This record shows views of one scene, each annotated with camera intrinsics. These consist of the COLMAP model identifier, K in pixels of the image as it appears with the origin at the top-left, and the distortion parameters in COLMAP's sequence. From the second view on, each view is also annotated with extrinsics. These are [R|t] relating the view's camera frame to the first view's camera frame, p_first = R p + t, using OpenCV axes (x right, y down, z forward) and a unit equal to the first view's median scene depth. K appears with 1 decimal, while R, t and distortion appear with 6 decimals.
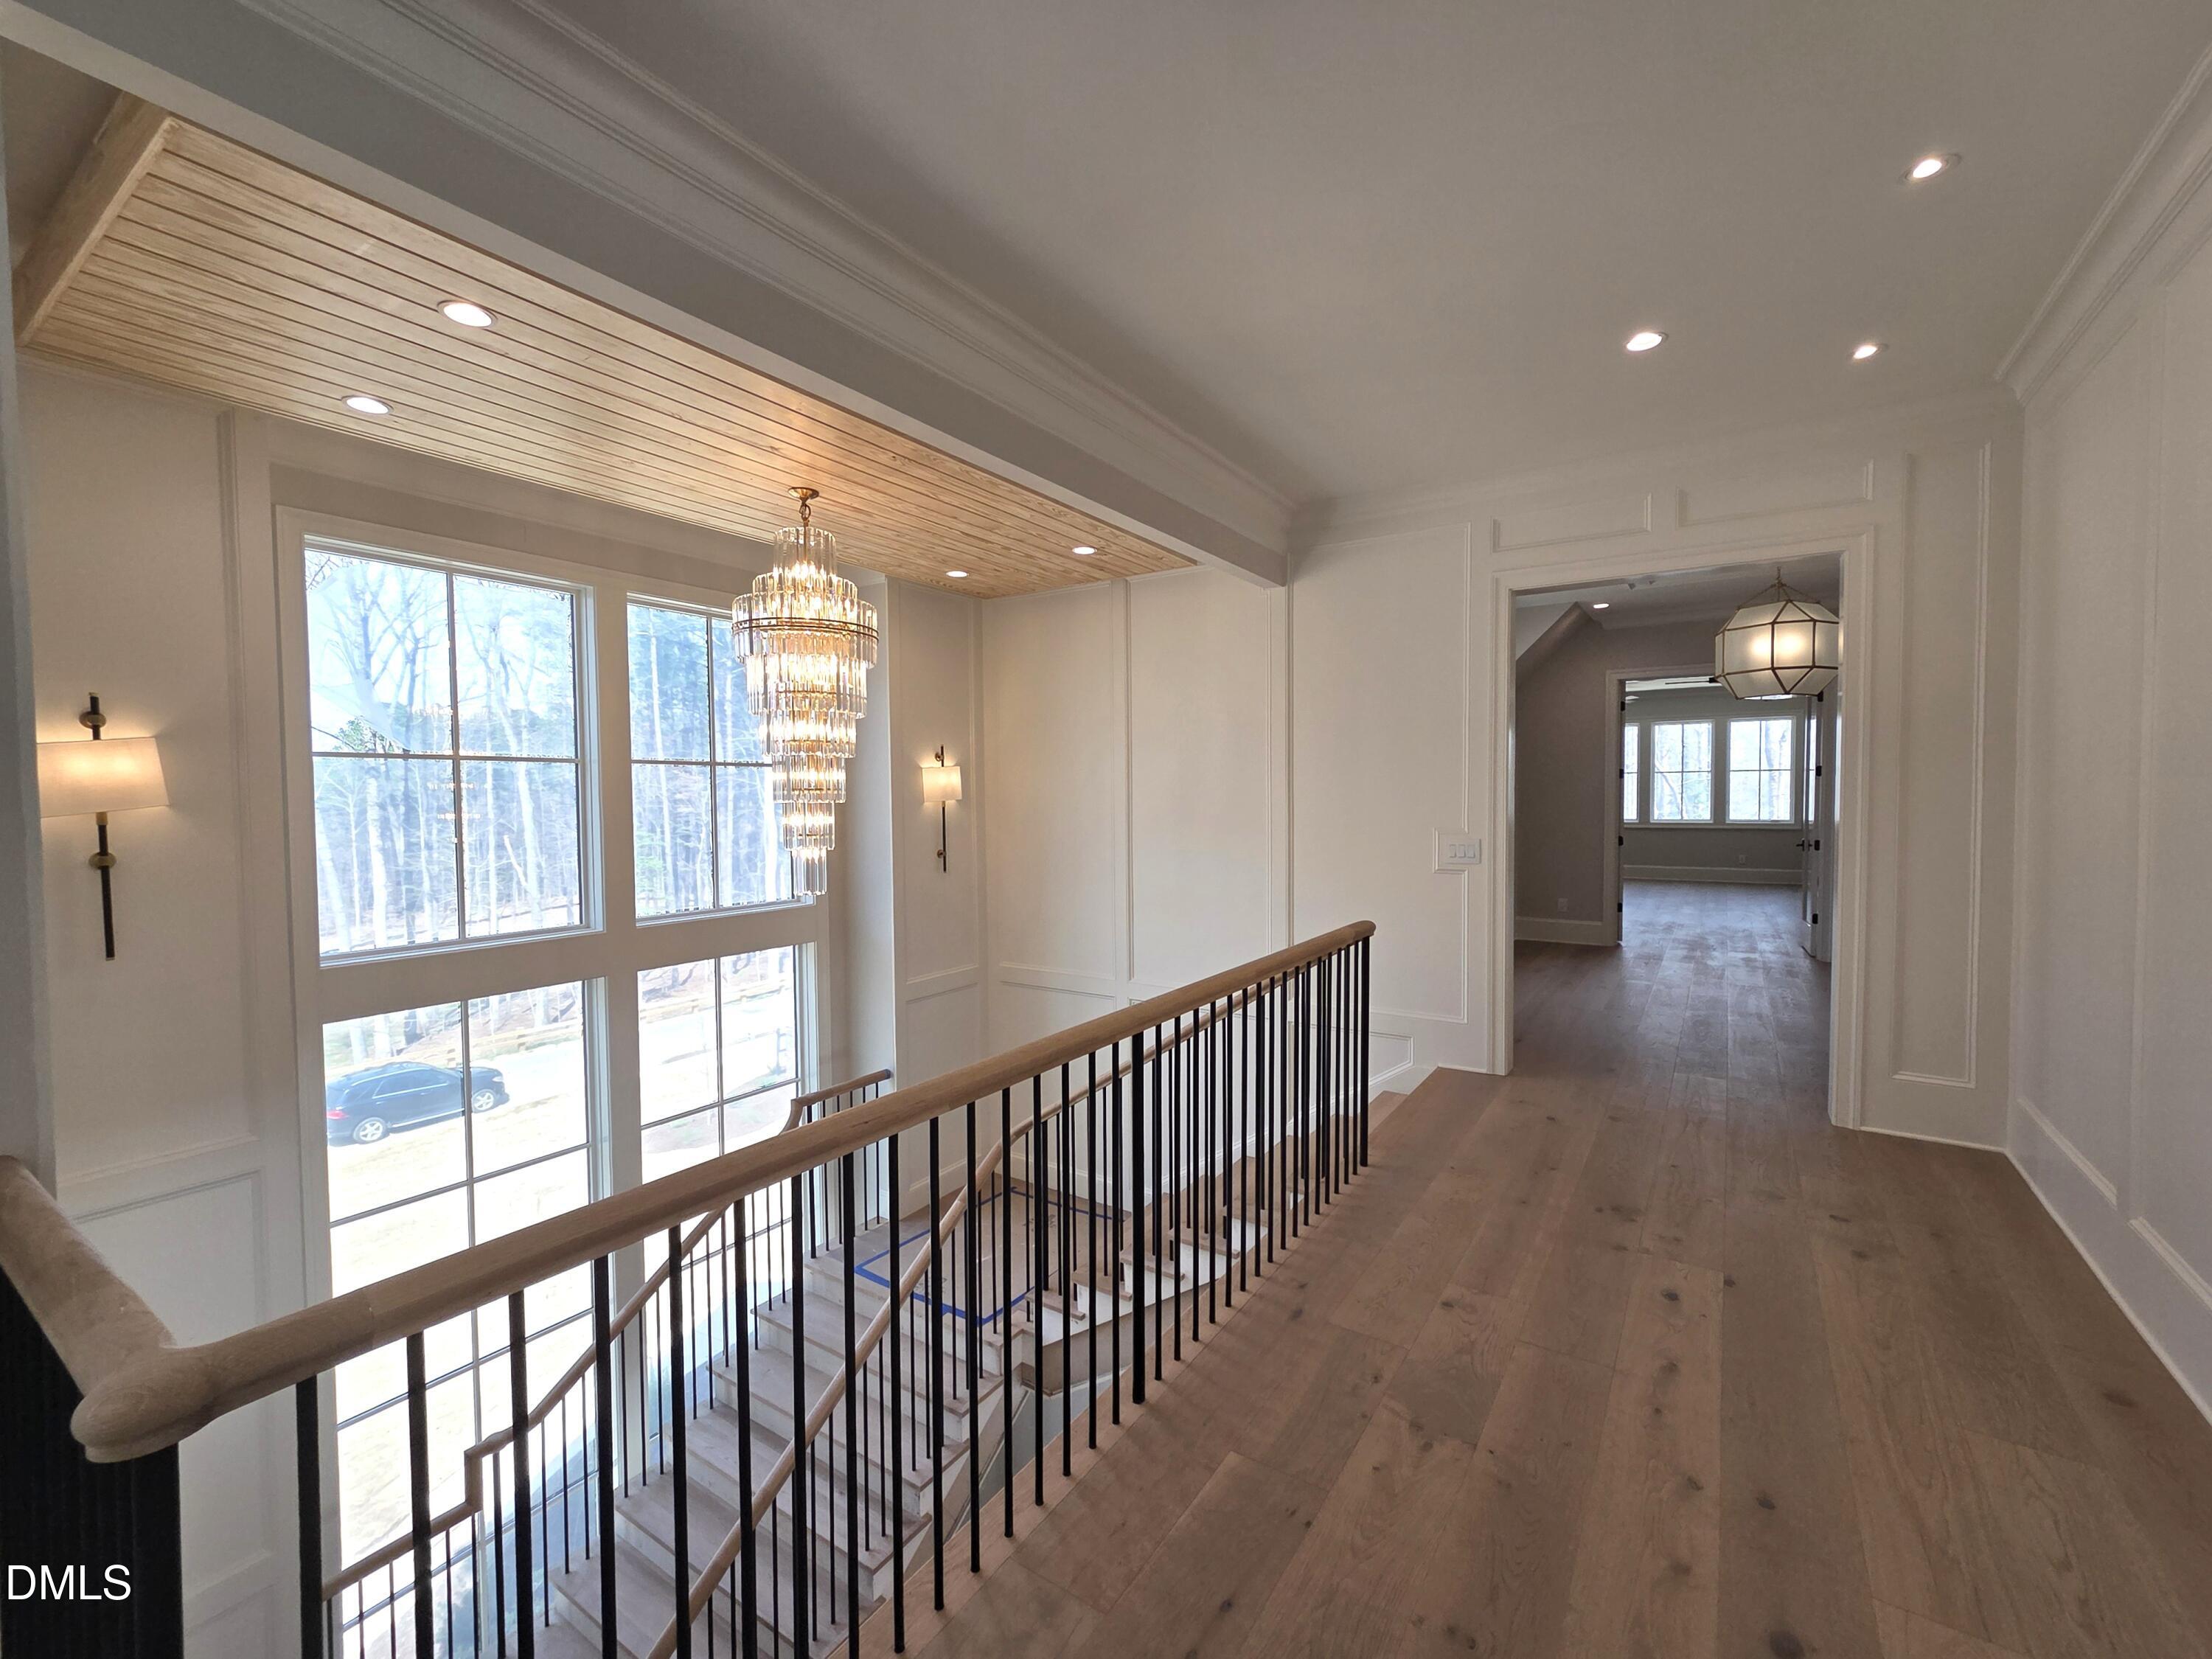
lens RADIAL K [[931.4, 0, 1106.0], [0, 931.4, 829.5], [0, 0, 1]] dist [-0.000731, -0.000176]
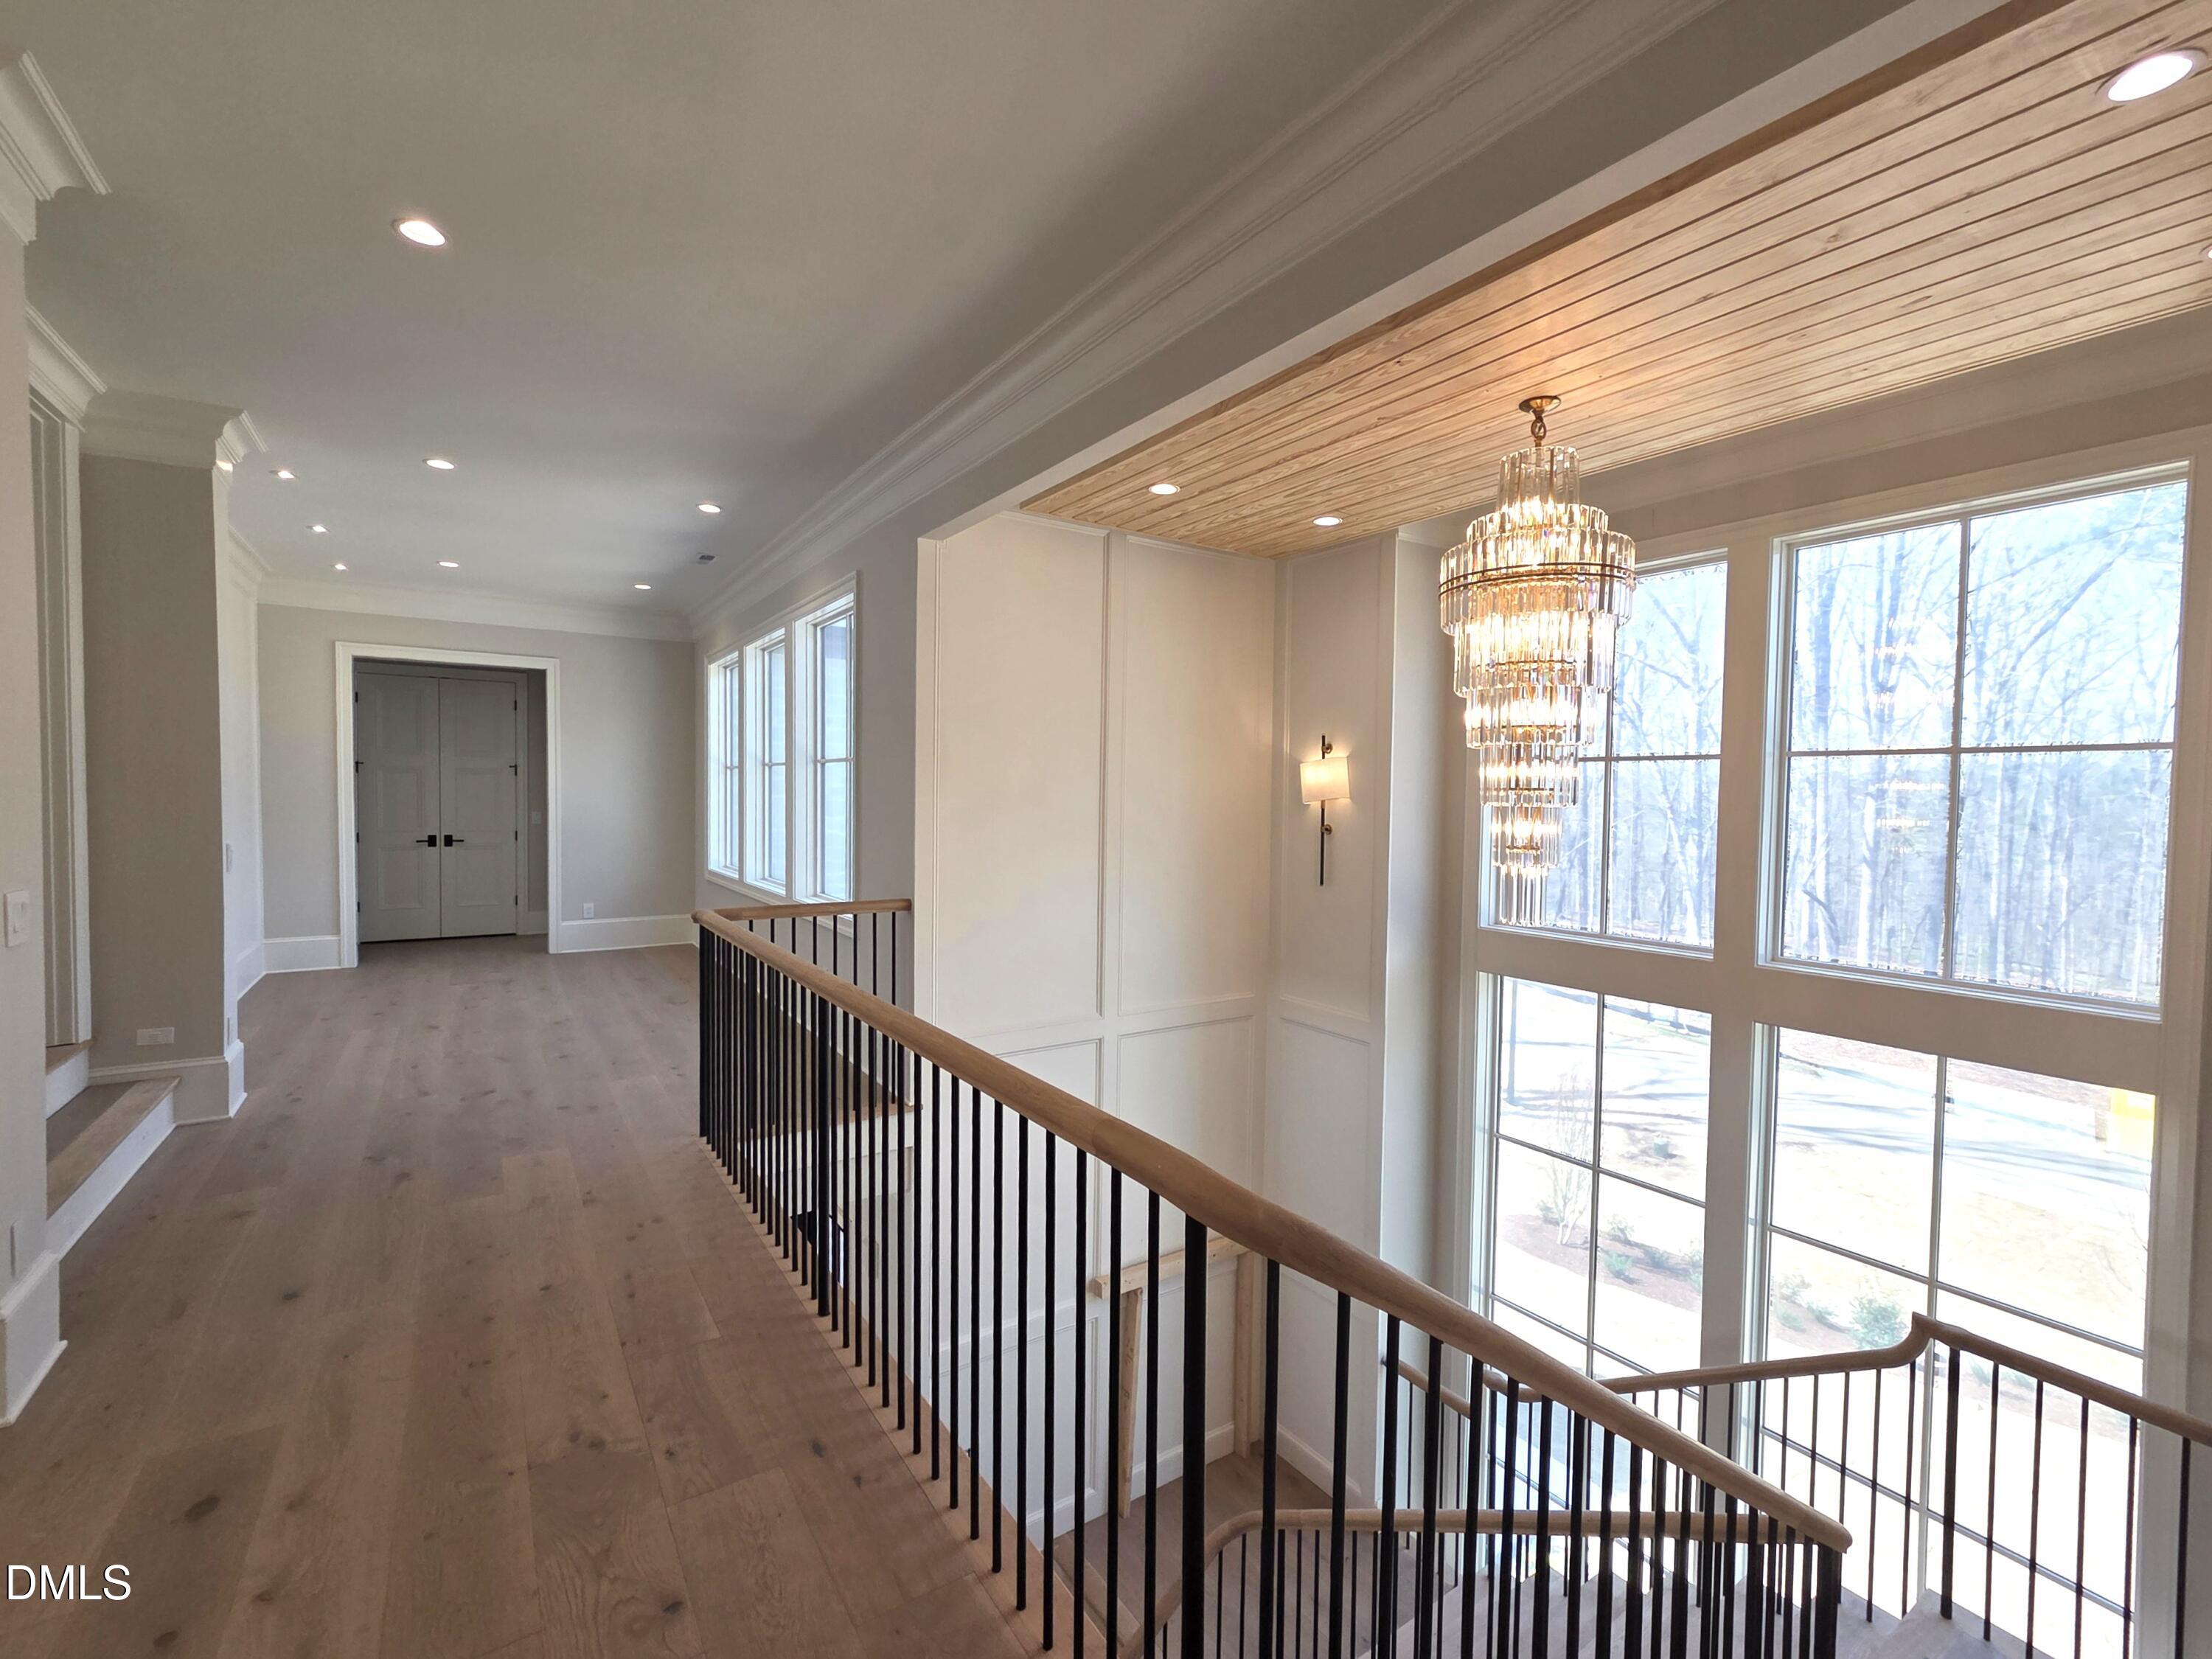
lens RADIAL K [[958.5, 0, 1106.0], [0, 958.5, 829.5], [0, 0, 1]] dist [0.011935, 0.000487]
pose [[-0.383490, 0.041809, -0.922598, 0.584074], [-0.043347, 0.997059, 0.063201, -0.048450], [0.922527, 0.064229, -0.380550, 1.036283]]
